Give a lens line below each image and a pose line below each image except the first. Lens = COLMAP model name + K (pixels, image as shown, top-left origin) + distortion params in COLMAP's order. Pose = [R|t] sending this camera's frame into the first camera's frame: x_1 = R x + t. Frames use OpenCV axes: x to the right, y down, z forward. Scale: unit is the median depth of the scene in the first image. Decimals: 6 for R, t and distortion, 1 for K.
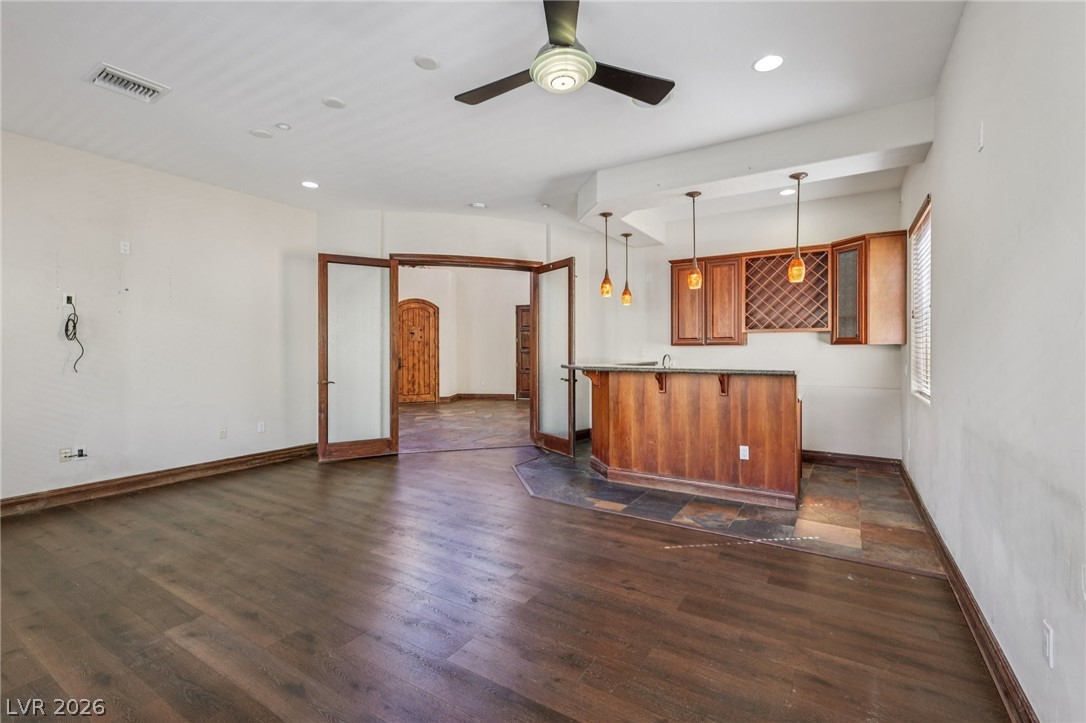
lens RADIAL K [[470.6, 0, 542.8], [0, 470.6, 354.0], [0, 0, 1]] dist [0.001544, -0.000049]
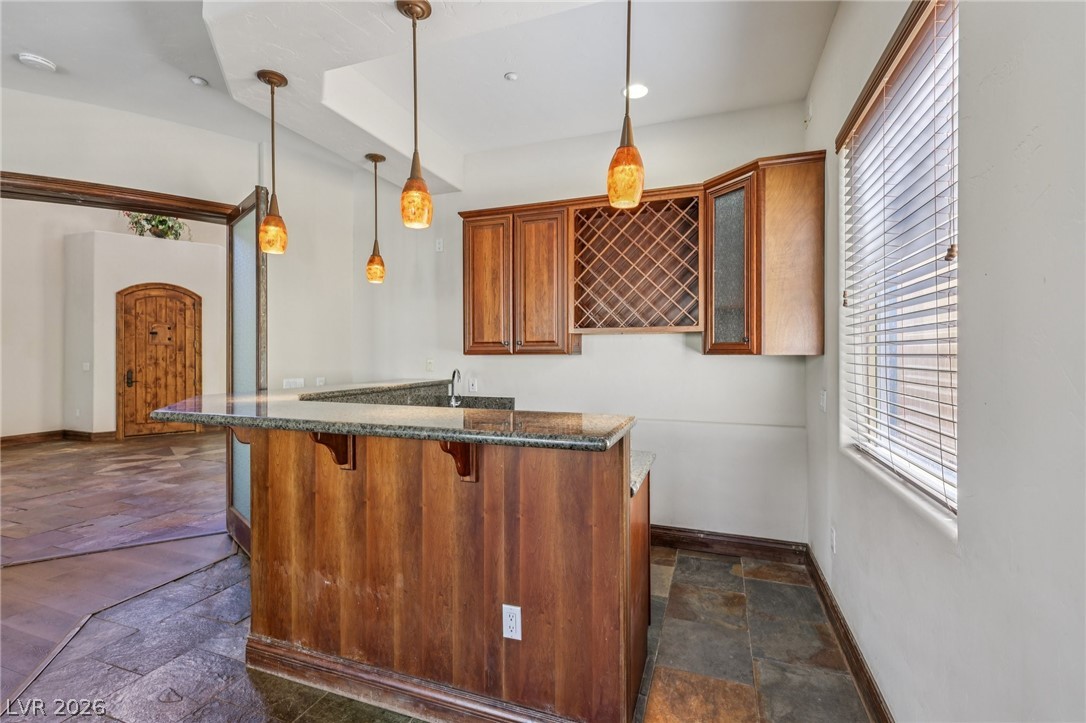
lens RADIAL K [[470.6, 0, 542.8], [0, 470.6, 354.0], [0, 0, 1]] dist [0.001544, -0.000049]
pose [[0.976680, 0.001695, 0.214695, 0.281964], [0.000349, 0.999955, -0.009481, -0.014899], [-0.214702, 0.009335, 0.976635, 0.456406]]
